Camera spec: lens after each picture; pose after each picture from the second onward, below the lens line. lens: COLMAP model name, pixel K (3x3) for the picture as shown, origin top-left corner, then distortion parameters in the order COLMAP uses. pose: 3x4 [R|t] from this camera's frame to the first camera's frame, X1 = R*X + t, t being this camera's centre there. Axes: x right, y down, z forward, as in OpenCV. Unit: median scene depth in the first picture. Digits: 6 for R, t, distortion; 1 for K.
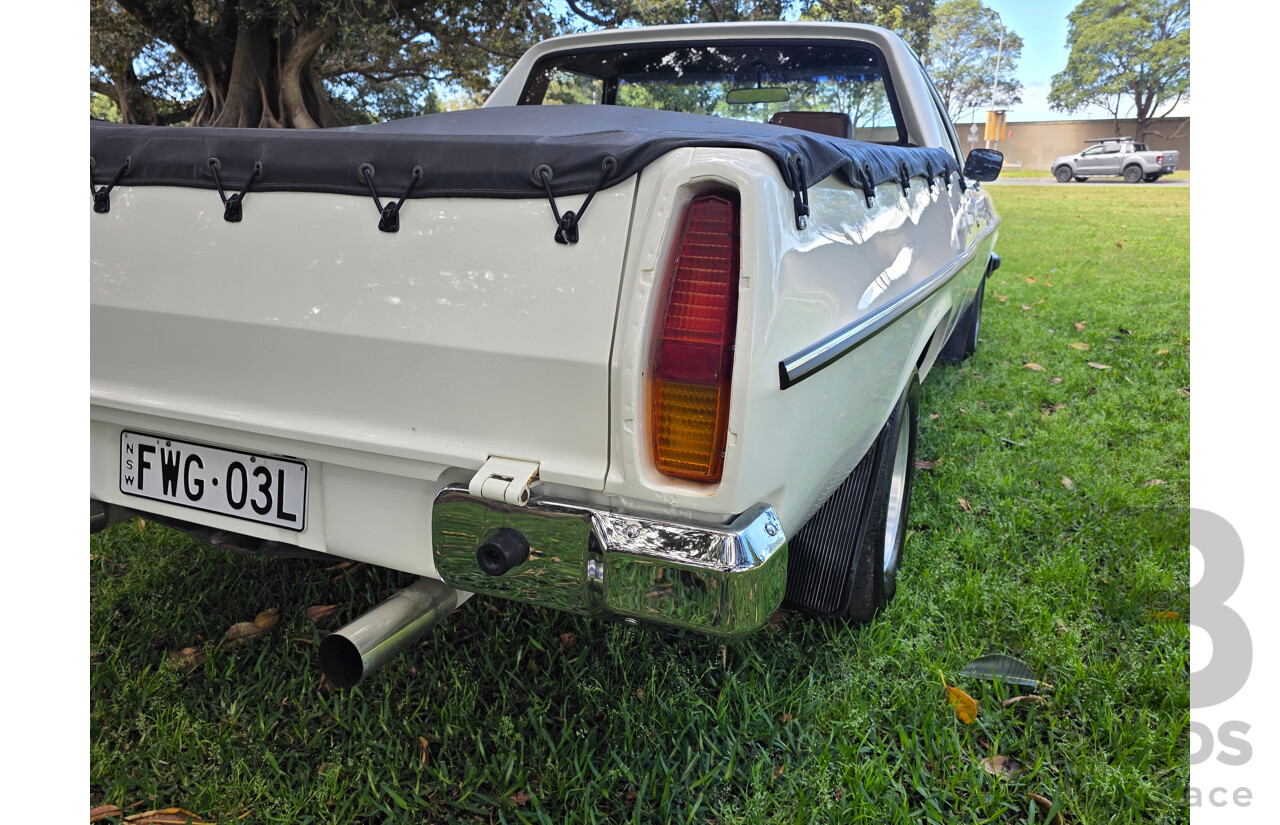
lens RADIAL K [[882.5, 0, 635.6], [0, 882.5, 421.9], [0, 0, 1]] dist [0.069842, -0.070550]
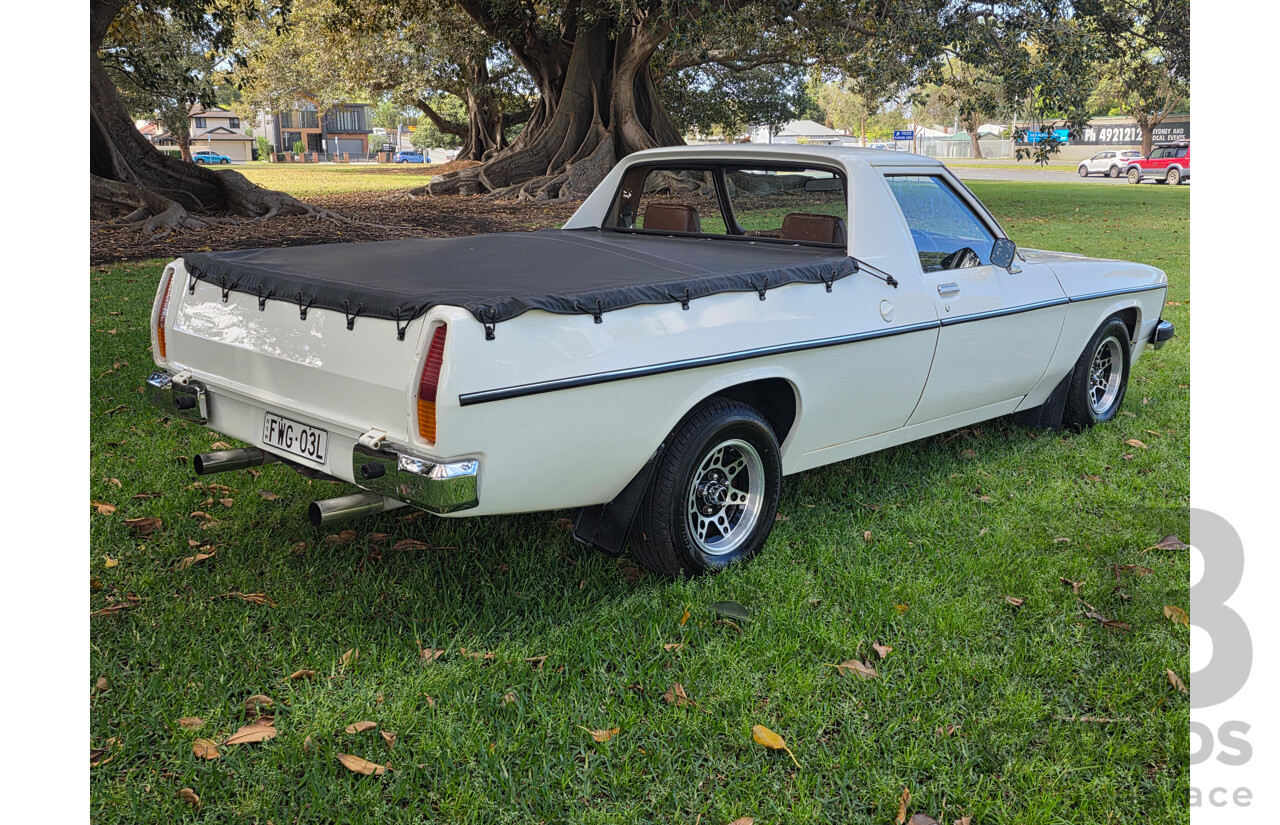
lens RADIAL K [[1143.2, 0, 631.8], [0, 1143.2, 413.0], [0, 0, 1]] dist [0.124334, -0.204474]
pose [[0.932807, 0.071788, -0.353153, 1.153915], [-0.094524, 0.994387, -0.047537, 0.058467], [0.347758, 0.077724, 0.934357, -1.191976]]
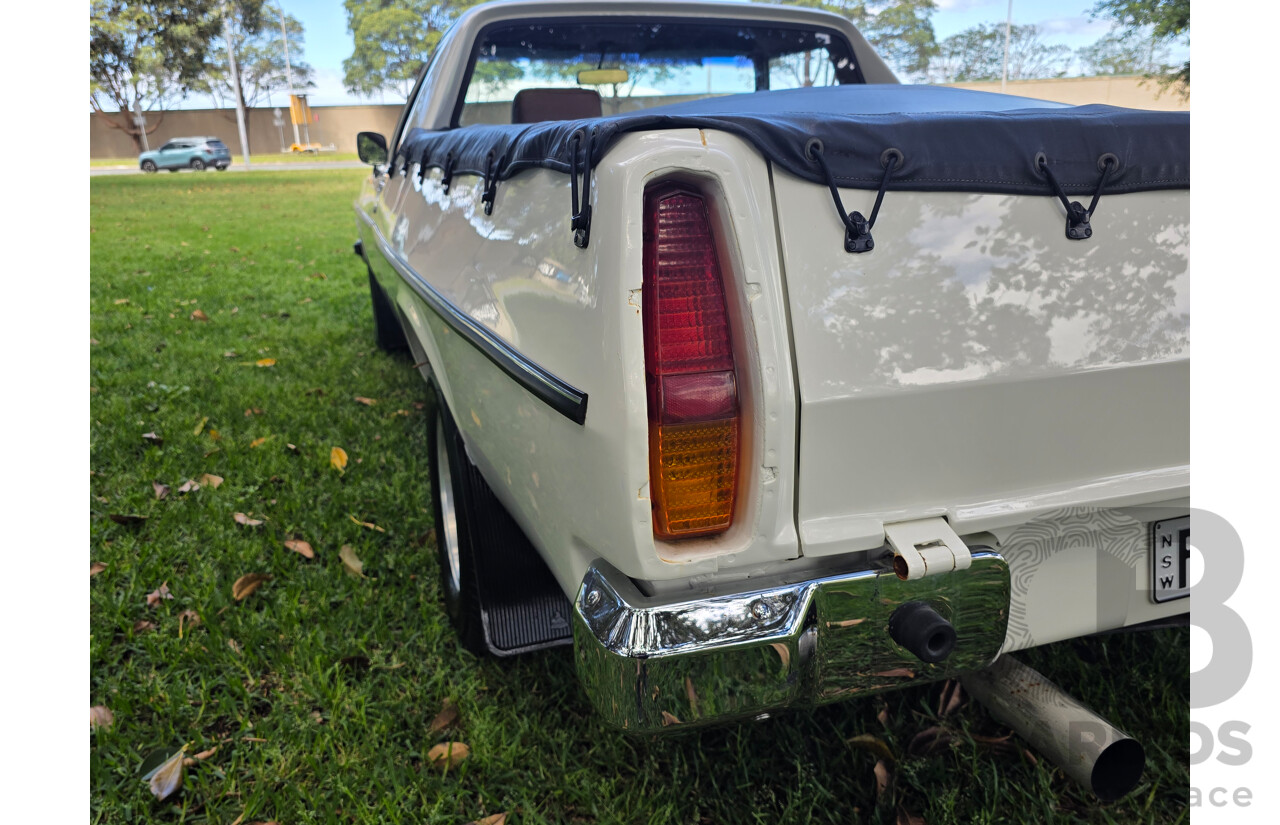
lens RADIAL K [[889.0, 0, 647.8], [0, 889.0, 415.5], [0, 0, 1]] dist [0.062099, -0.071198]
pose [[0.736125, -0.226667, 0.637764, -1.353863], [0.221409, 0.971059, 0.089568, -0.238634], [-0.639608, 0.075273, 0.765007, 0.696659]]
